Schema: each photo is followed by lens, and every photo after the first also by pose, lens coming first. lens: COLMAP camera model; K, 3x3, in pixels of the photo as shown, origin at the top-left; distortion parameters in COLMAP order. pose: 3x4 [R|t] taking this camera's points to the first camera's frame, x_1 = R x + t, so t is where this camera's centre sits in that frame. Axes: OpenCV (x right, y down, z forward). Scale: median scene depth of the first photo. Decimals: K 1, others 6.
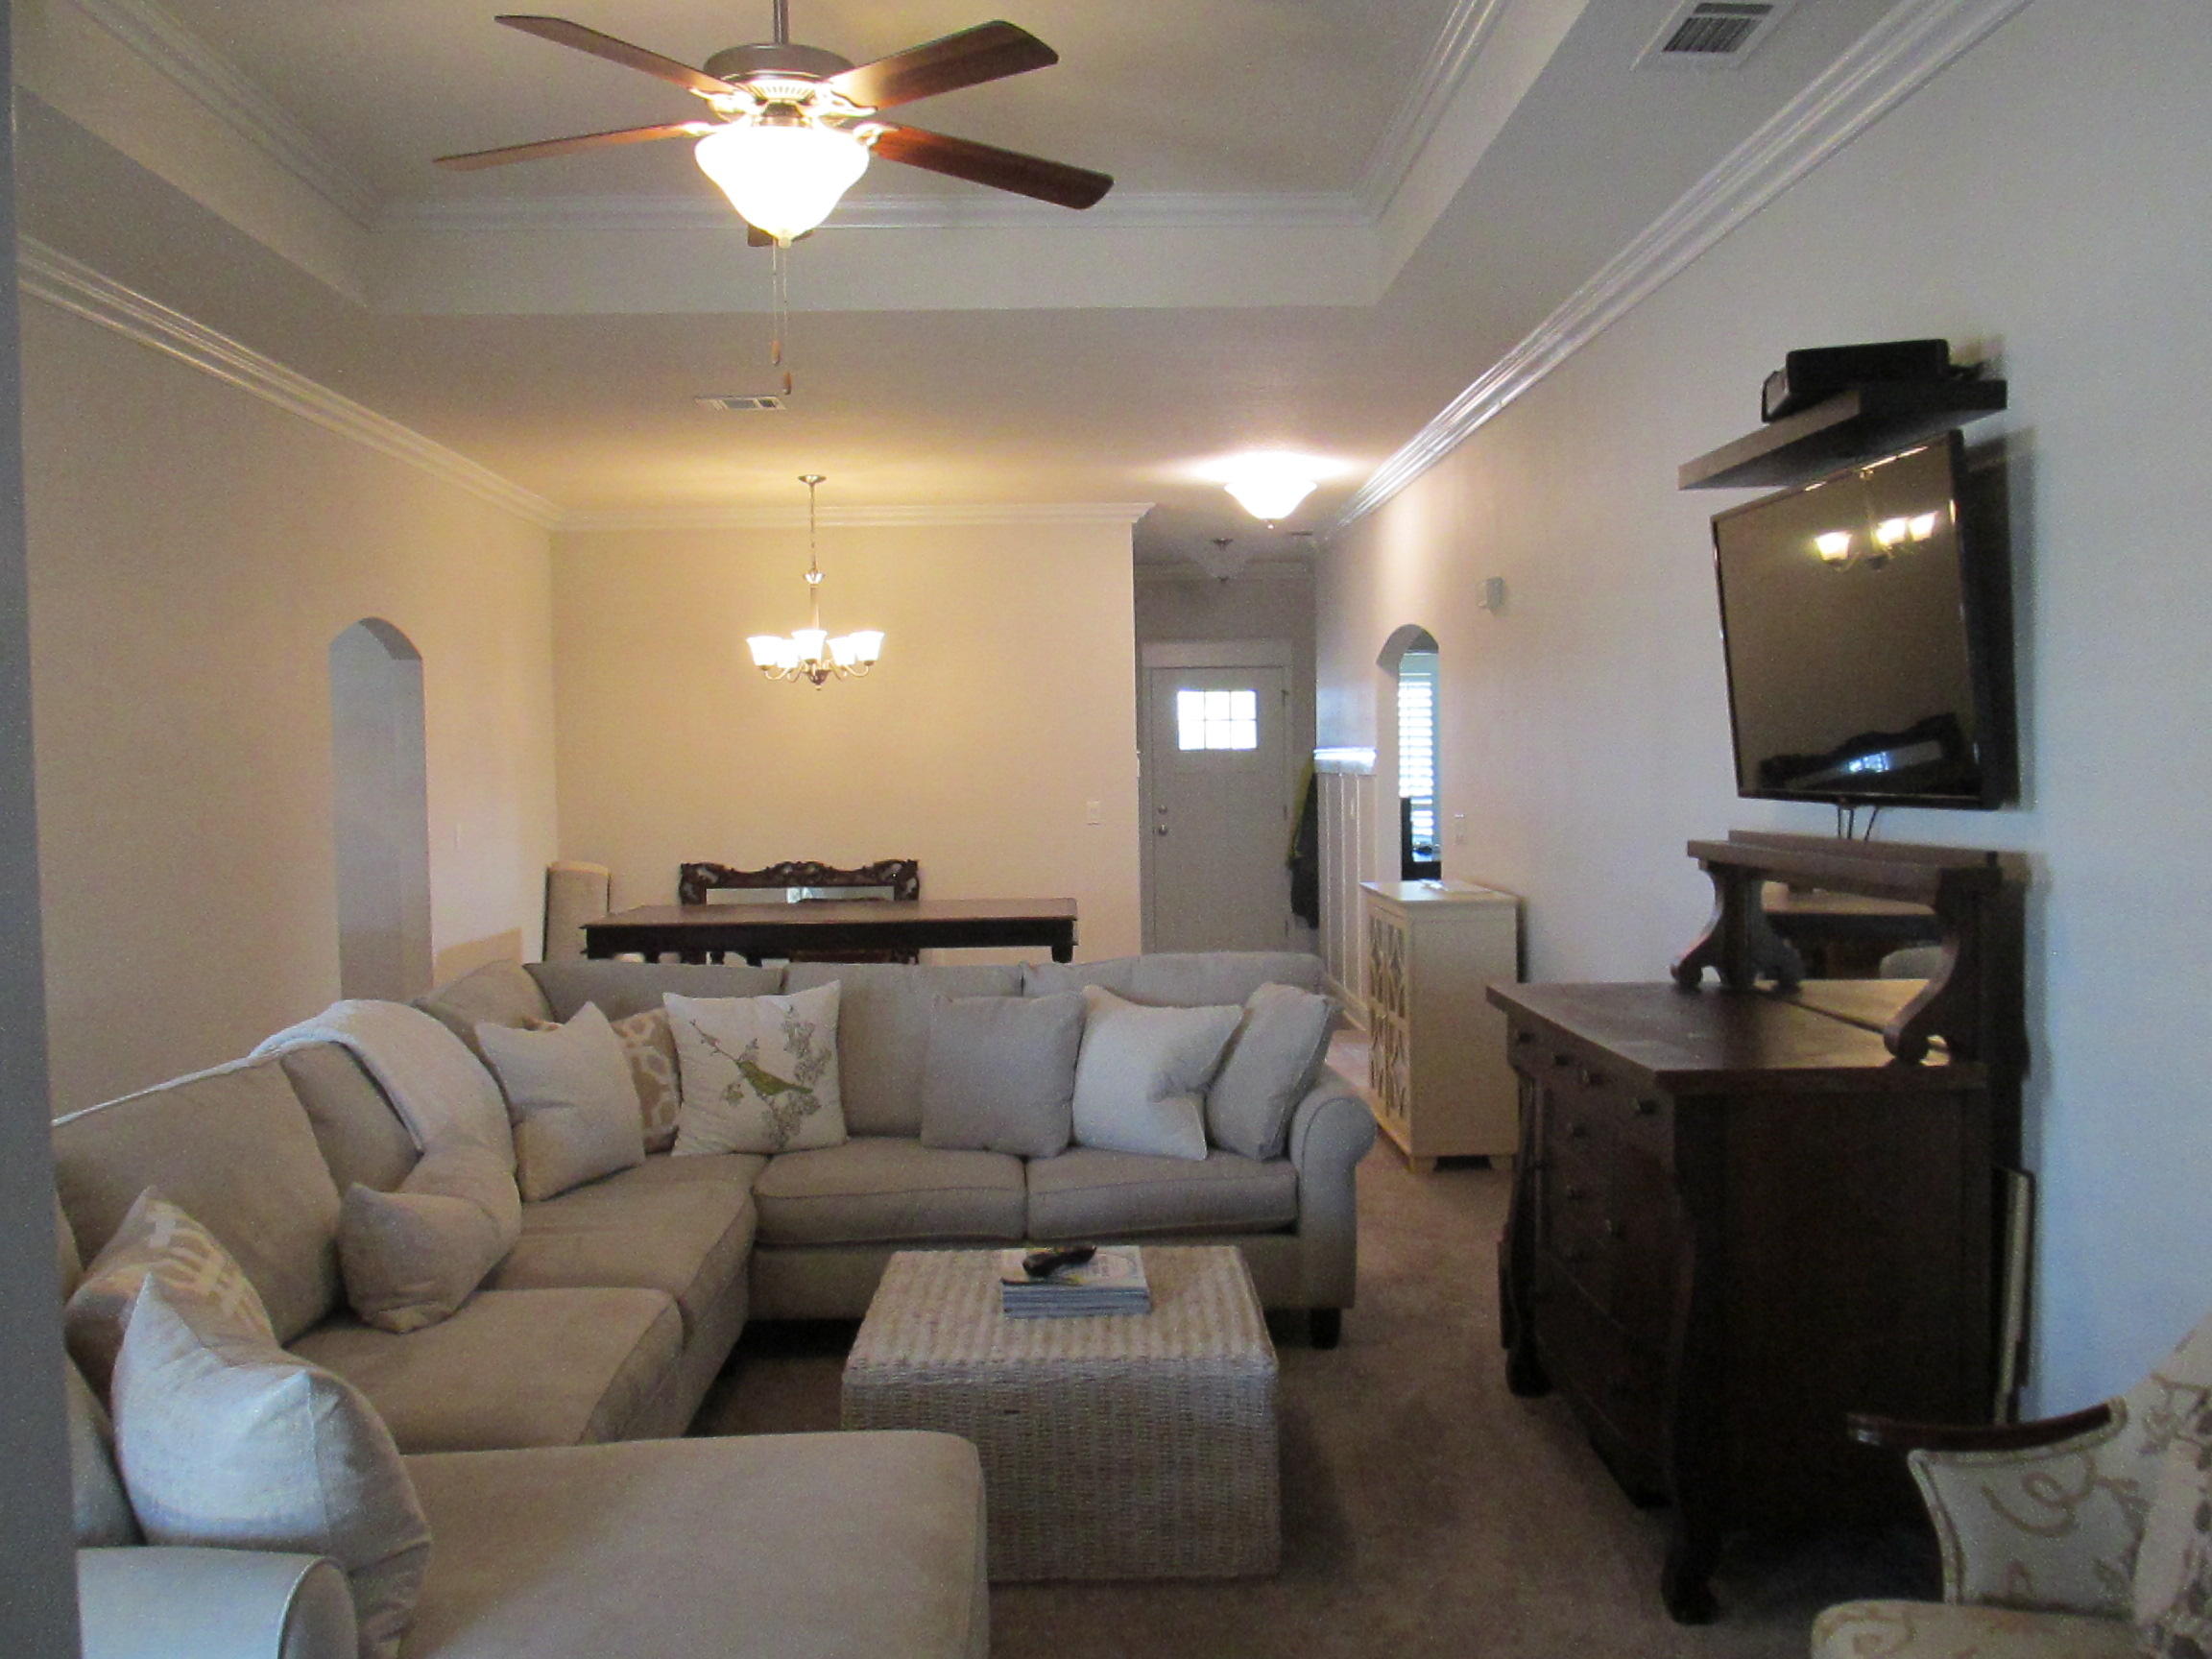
lens RADIAL K [[1860.8, 0, 1068.4], [0, 1860.8, 826.0], [0, 0, 1]] dist [-0.017948, -0.005870]
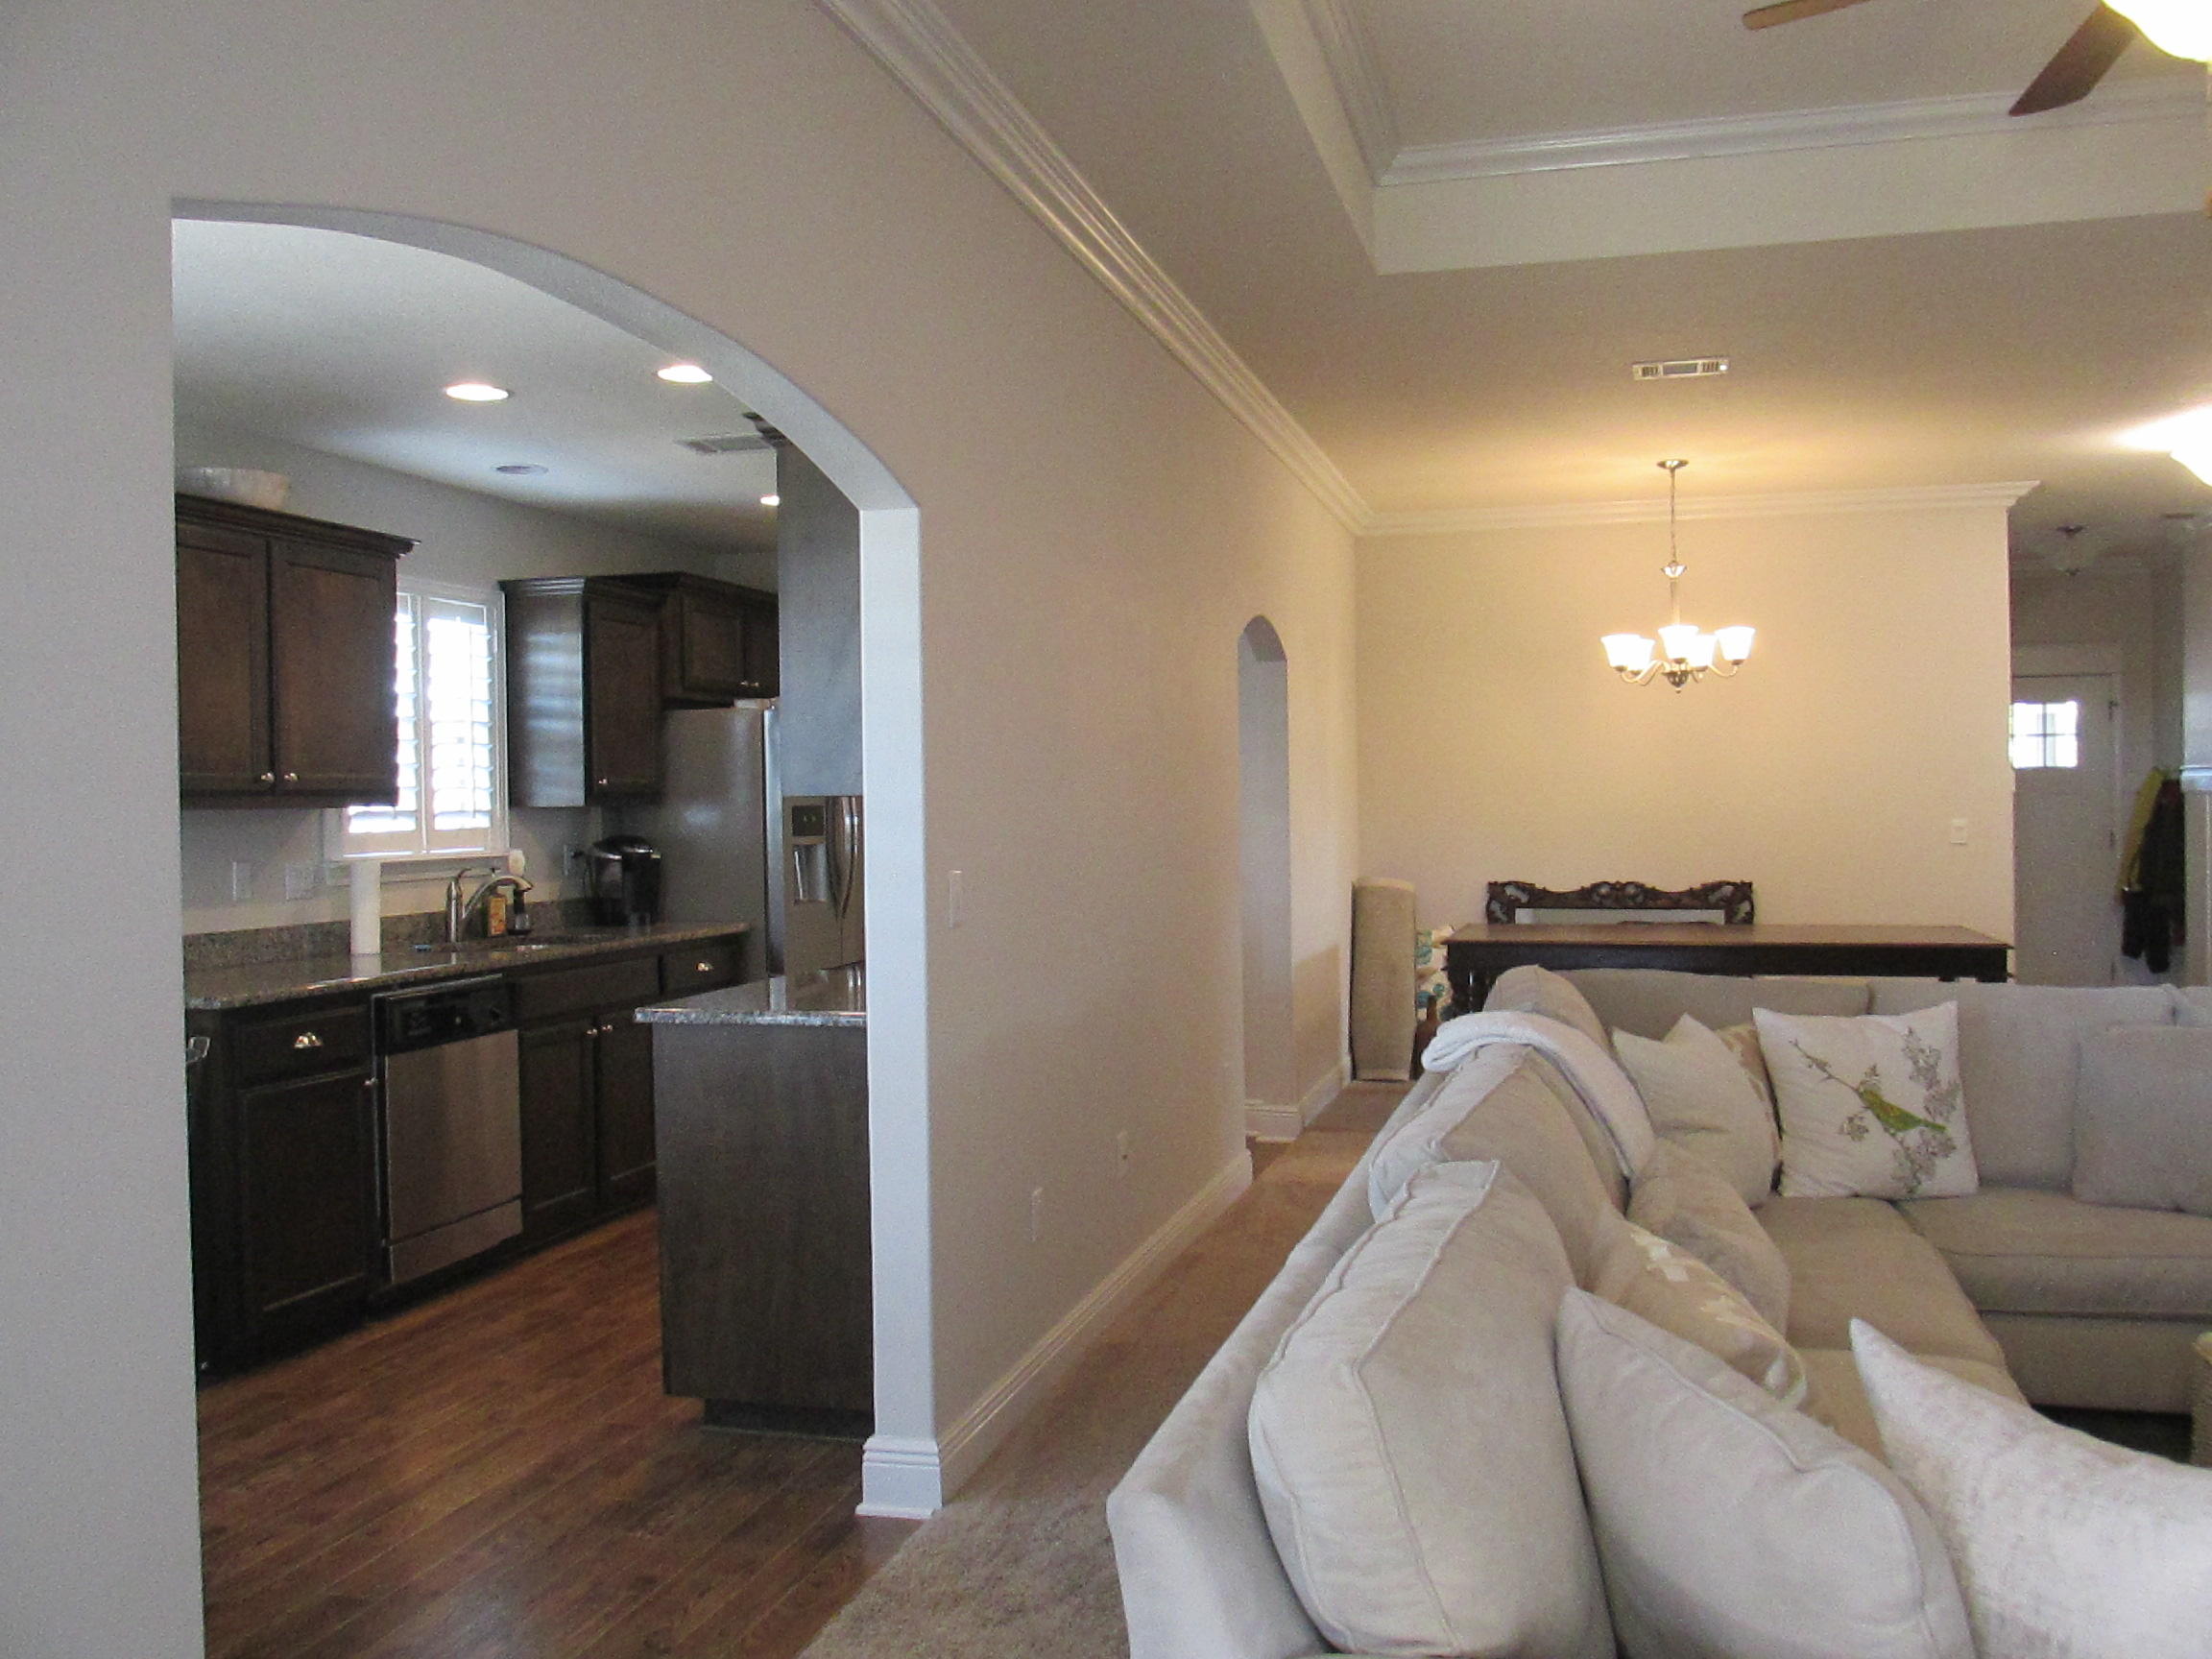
lens RADIAL K [[1860.8, 0, 1100.2], [0, 1860.8, 816.2], [0, 0, 1]] dist [-0.017948, -0.005870]
pose [[0.958275, 0.007059, -0.285762, -0.147606], [-0.014171, 0.999639, -0.022830, 0.013357], [0.285498, 0.025927, 0.958029, 0.040628]]
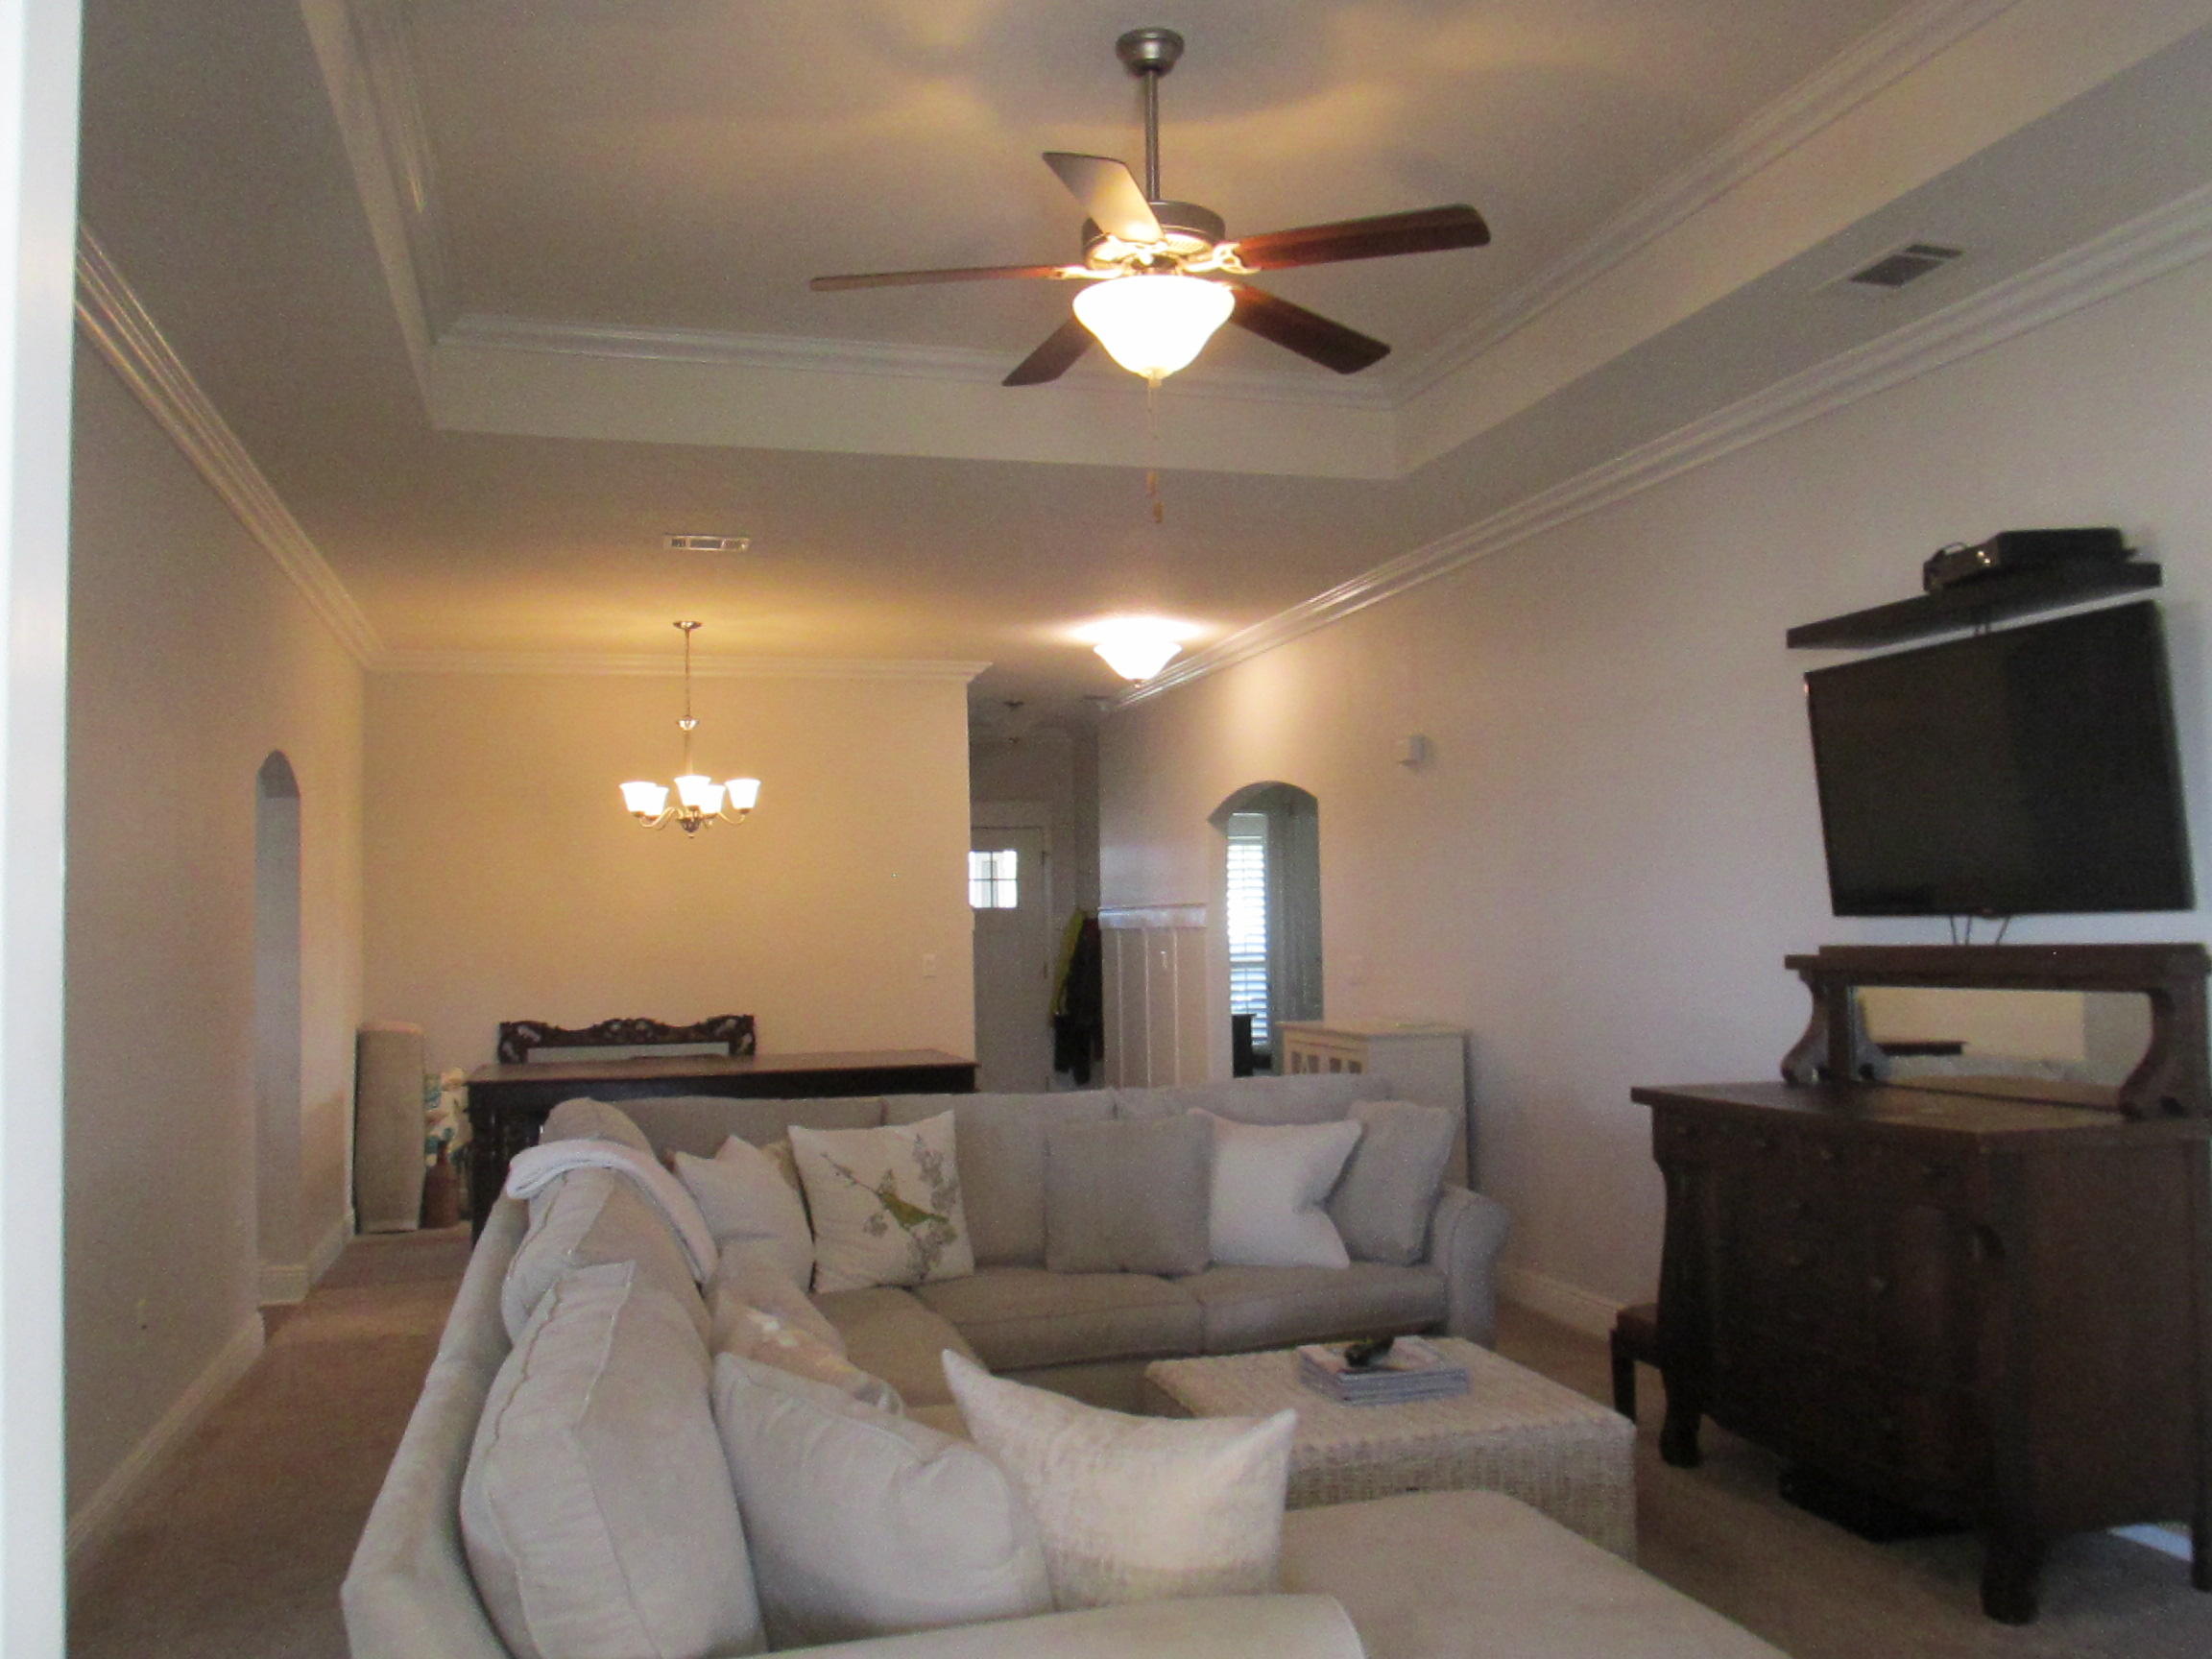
lens RADIAL K [[1860.8, 0, 1112.4], [0, 1860.8, 826.4], [0, 0, 1]] dist [-0.017948, -0.005870]
pose [[0.967784, 0.012301, 0.251482, -0.168527], [0.011464, 0.995617, -0.092816, 0.014468], [-0.251522, 0.092708, 0.963401, 0.000767]]
